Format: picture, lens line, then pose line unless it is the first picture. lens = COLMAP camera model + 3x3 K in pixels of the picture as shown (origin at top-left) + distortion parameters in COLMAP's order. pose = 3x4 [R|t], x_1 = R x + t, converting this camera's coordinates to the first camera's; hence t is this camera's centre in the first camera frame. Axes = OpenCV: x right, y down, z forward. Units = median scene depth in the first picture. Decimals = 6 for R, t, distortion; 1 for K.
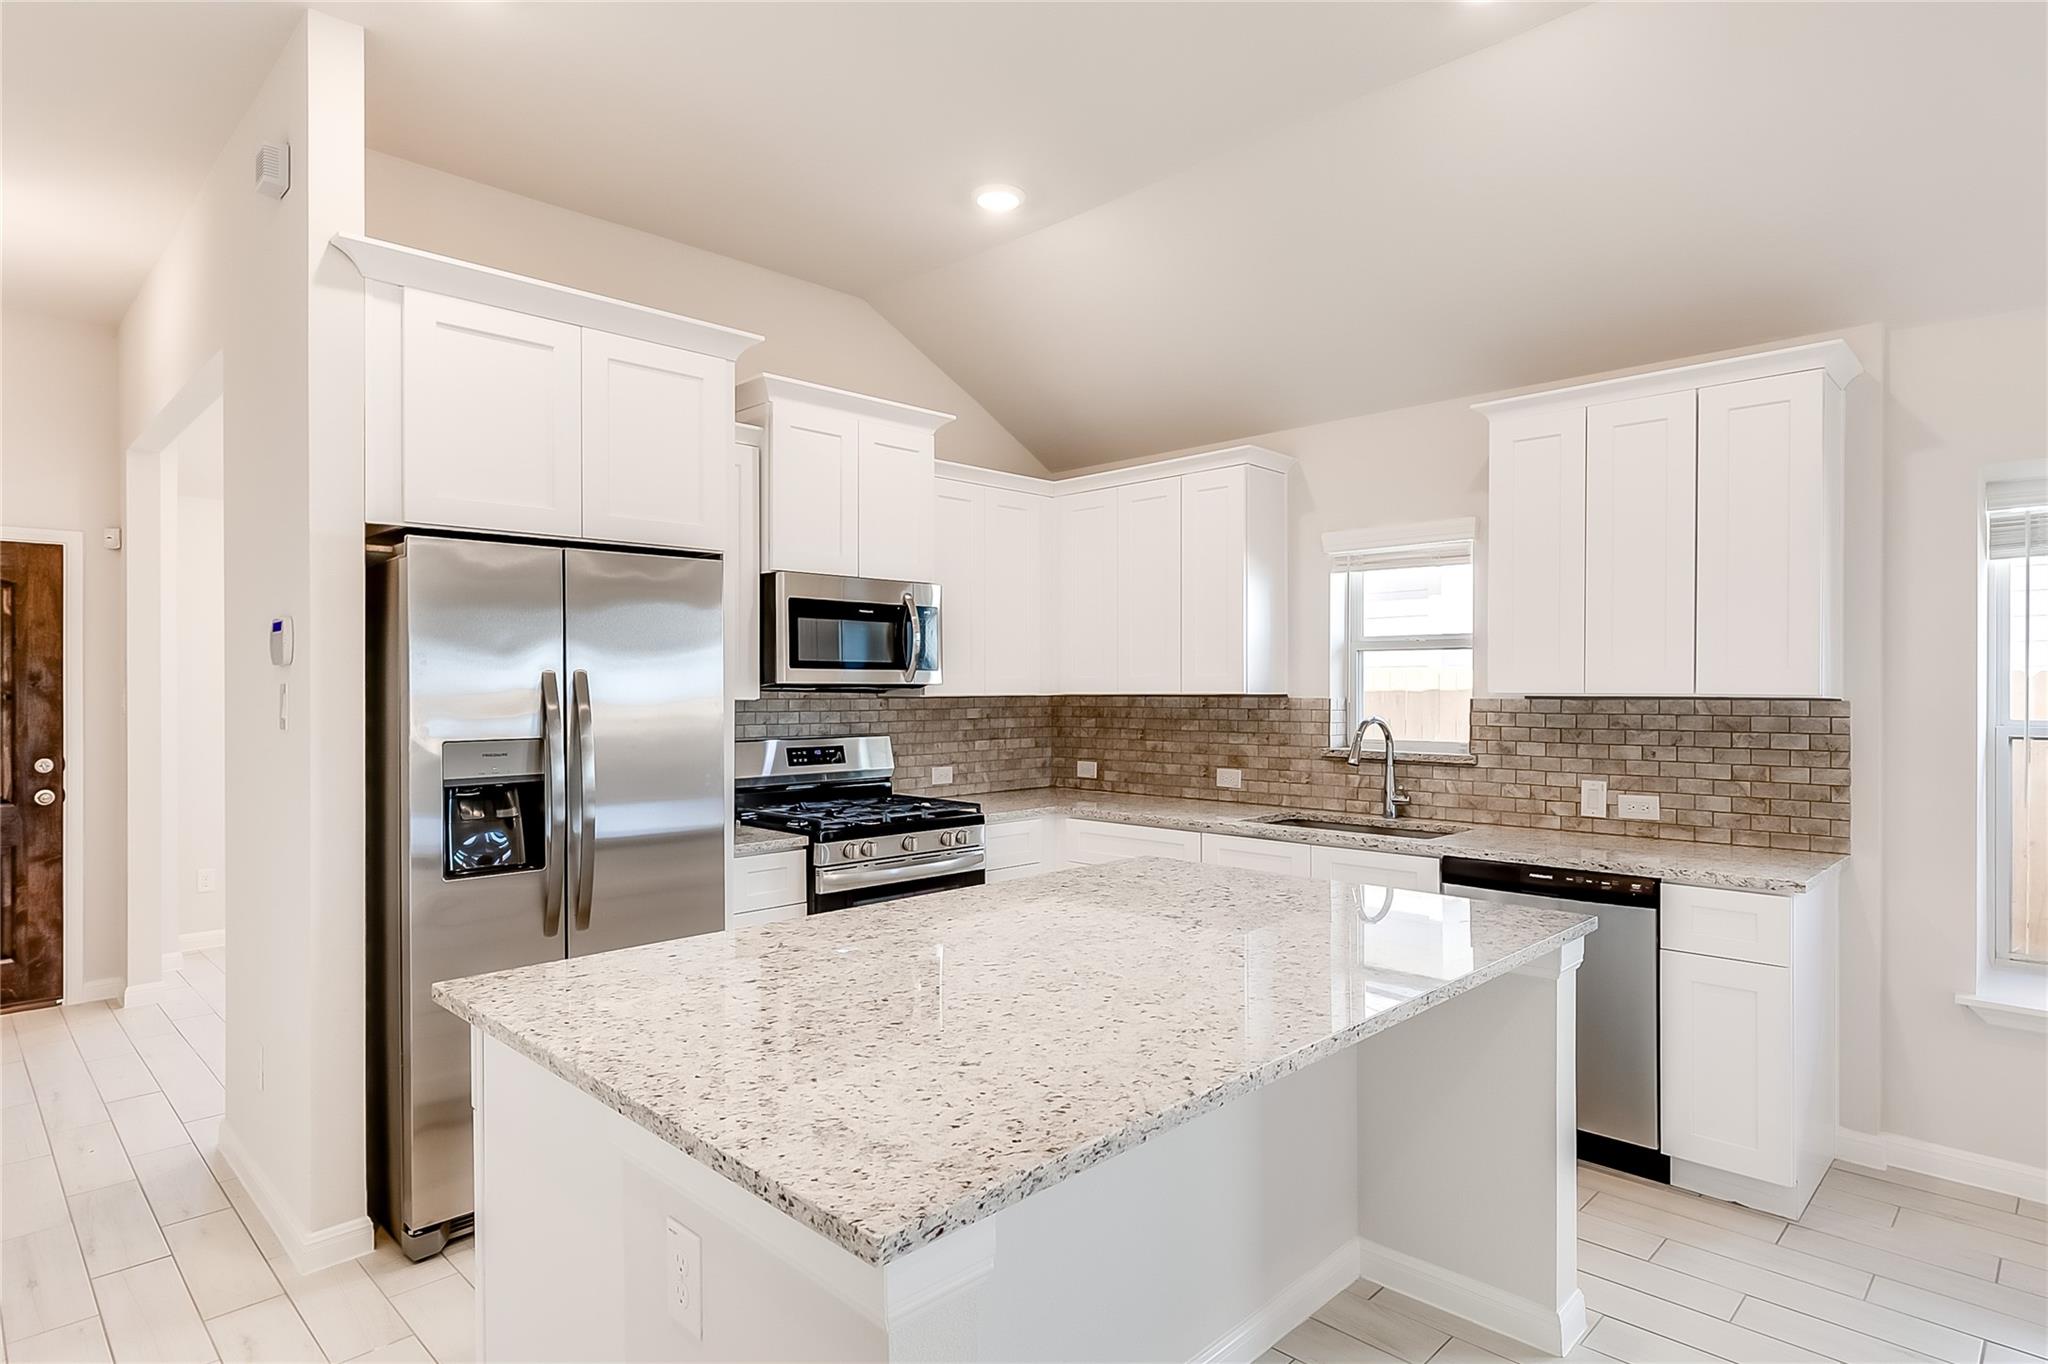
lens RADIAL K [[1098.2, 0, 1026.5], [0, 1098.2, 686.0], [0, 0, 1]] dist [0.000556, -0.000190]
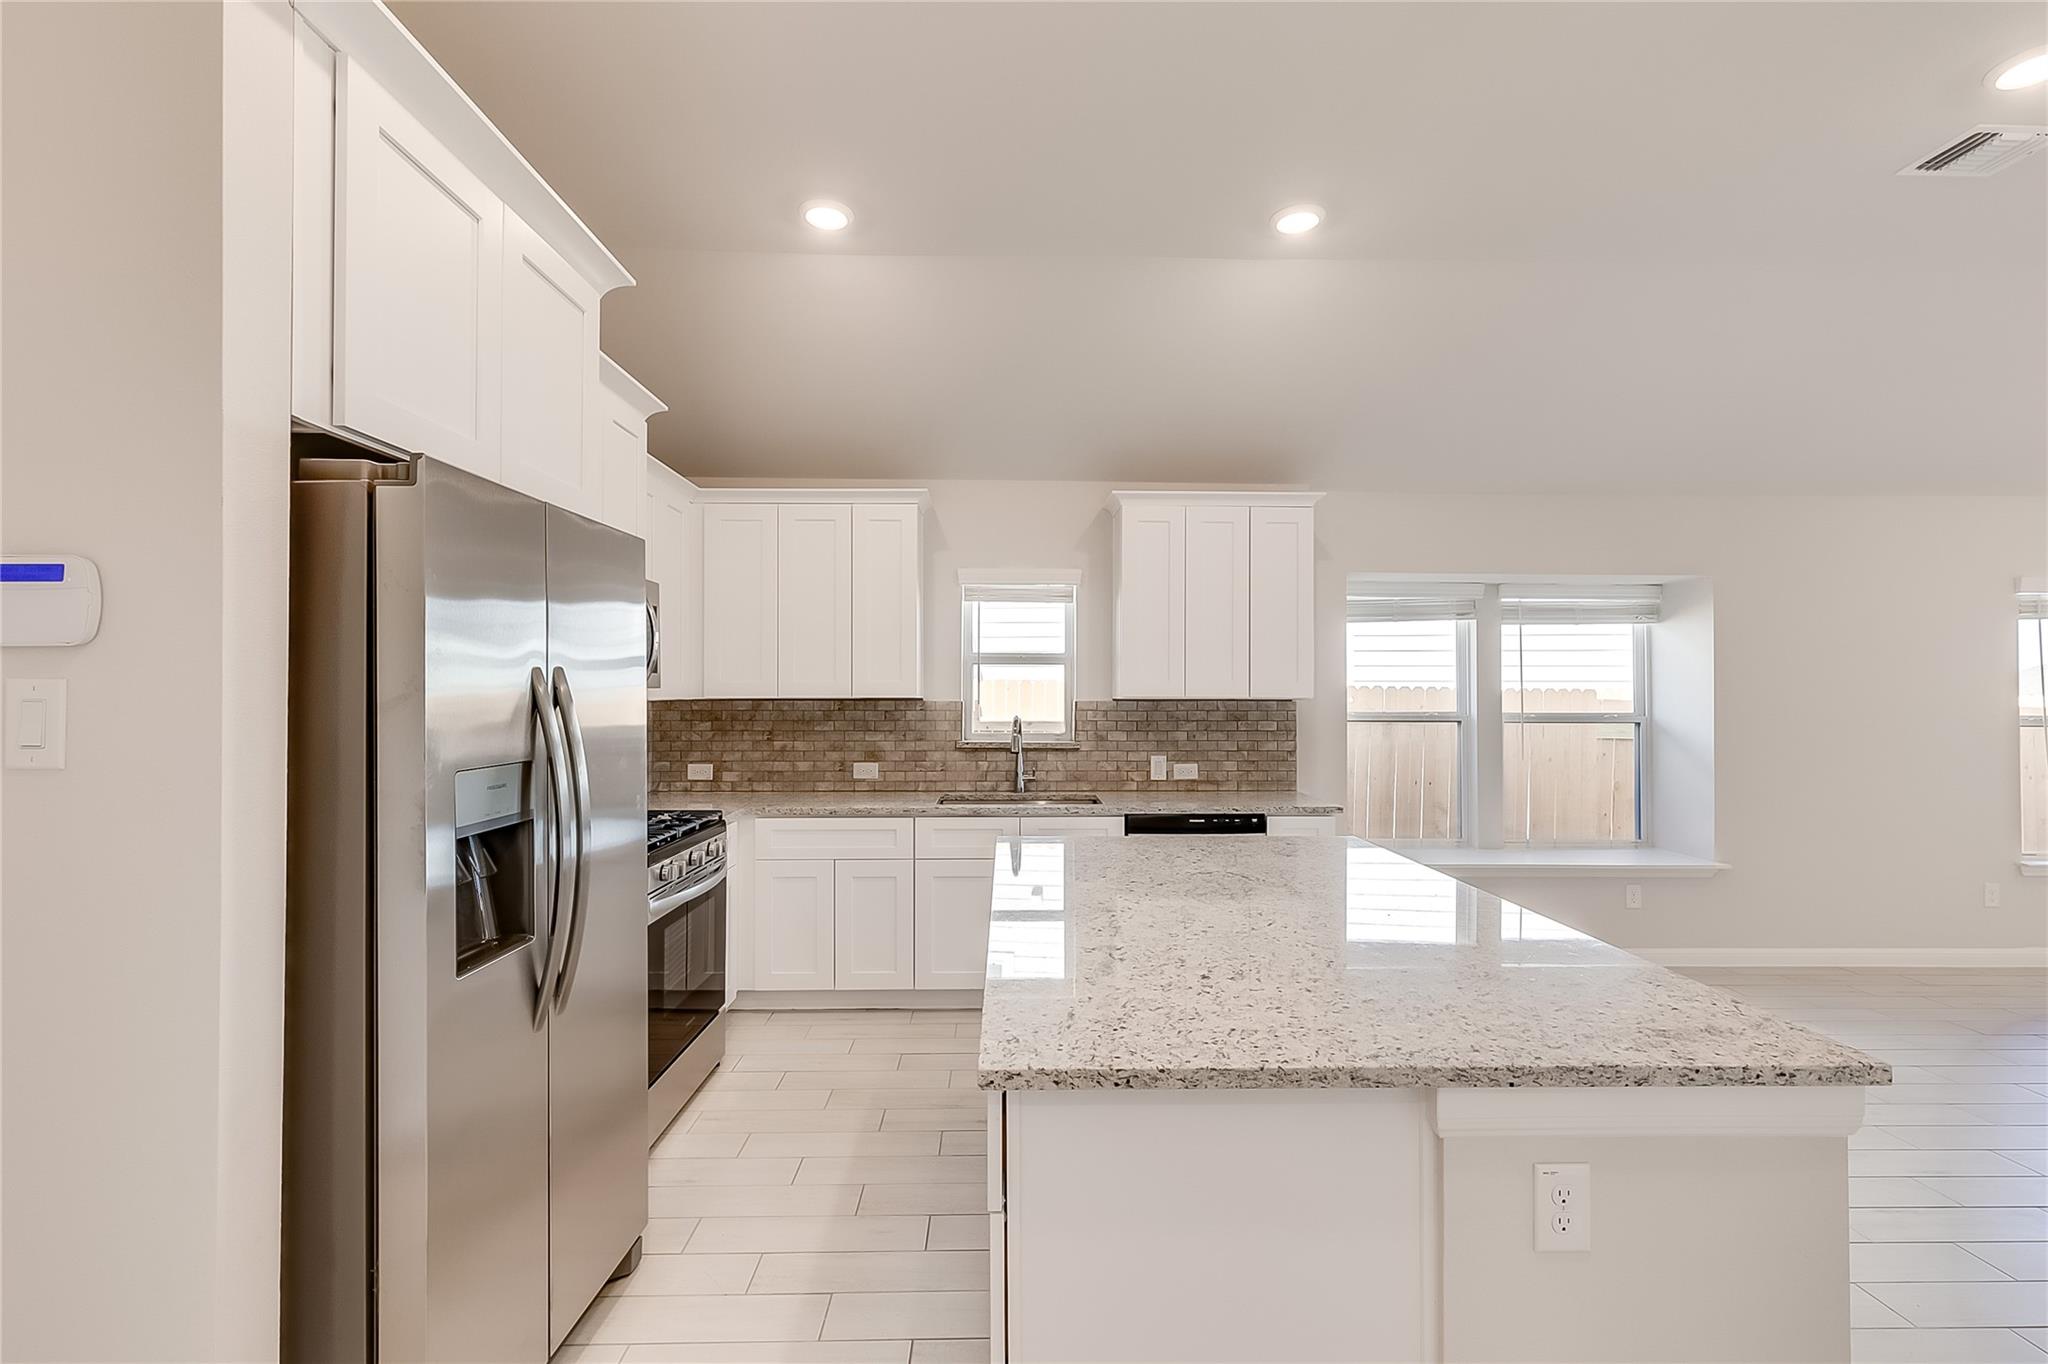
lens RADIAL K [[918.9, 0, 1023.7], [0, 918.9, 687.1], [0, 0, 1]] dist [0.003431, -0.000093]
pose [[0.697992, 0.006390, 0.716078, -0.484200], [-0.003314, 0.999978, -0.005693, 0.001049], [-0.716098, 0.001600, 0.697998, 0.254110]]
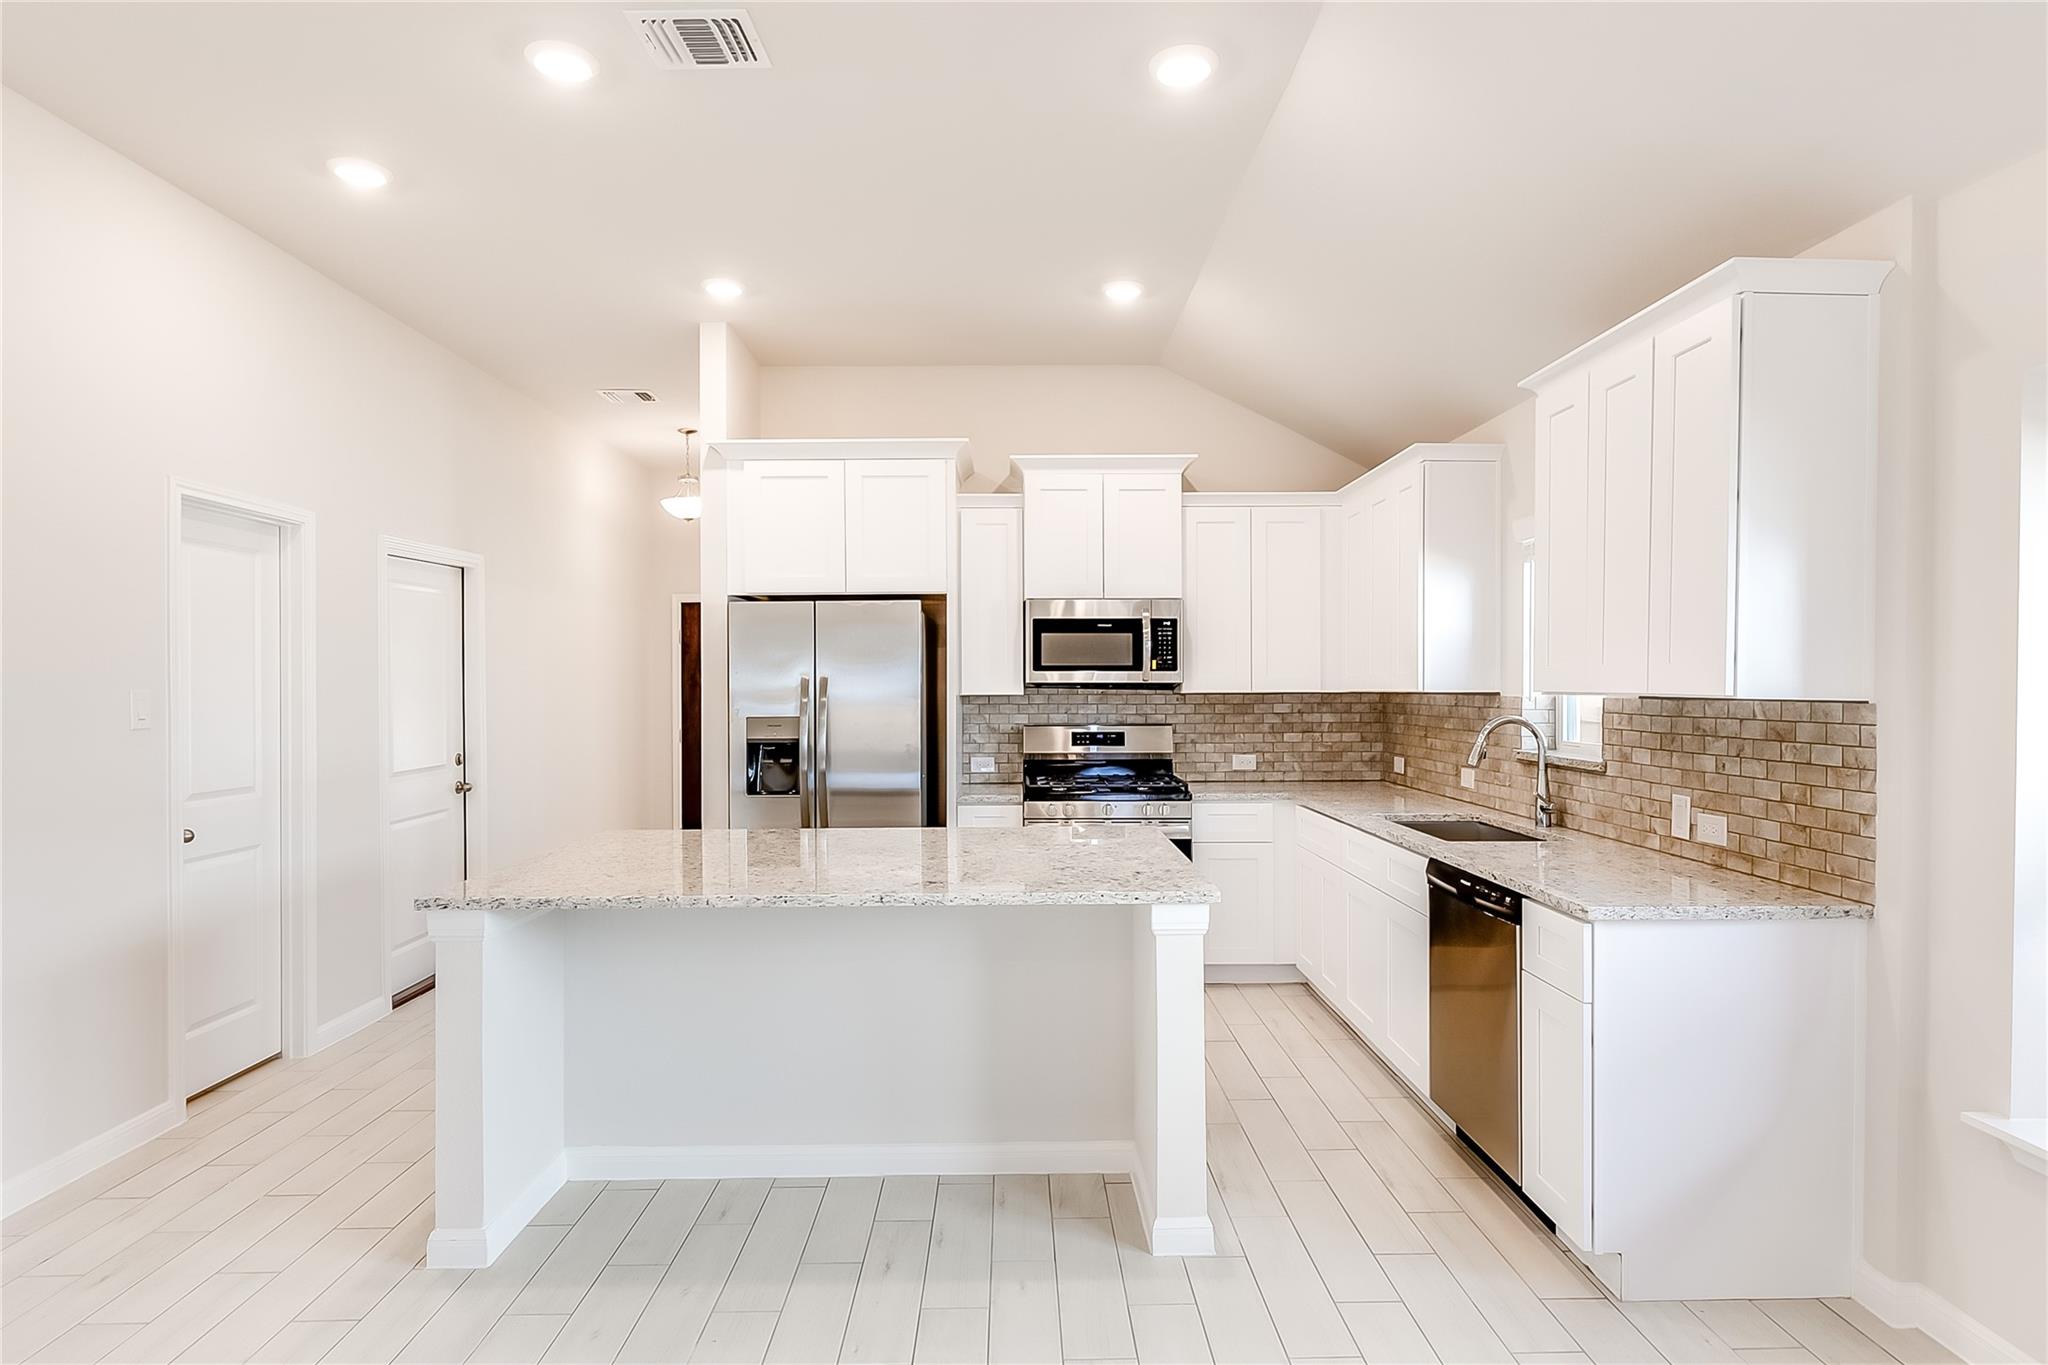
lens RADIAL K [[1098.2, 0, 1026.5], [0, 1098.2, 686.5], [0, 0, 1]] dist [0.000556, -0.000190]
pose [[0.712832, 0.000368, -0.701335, 0.725608], [0.002974, 0.999989, 0.003547, -0.002356], [0.701328, -0.004614, 0.712823, 0.038829]]
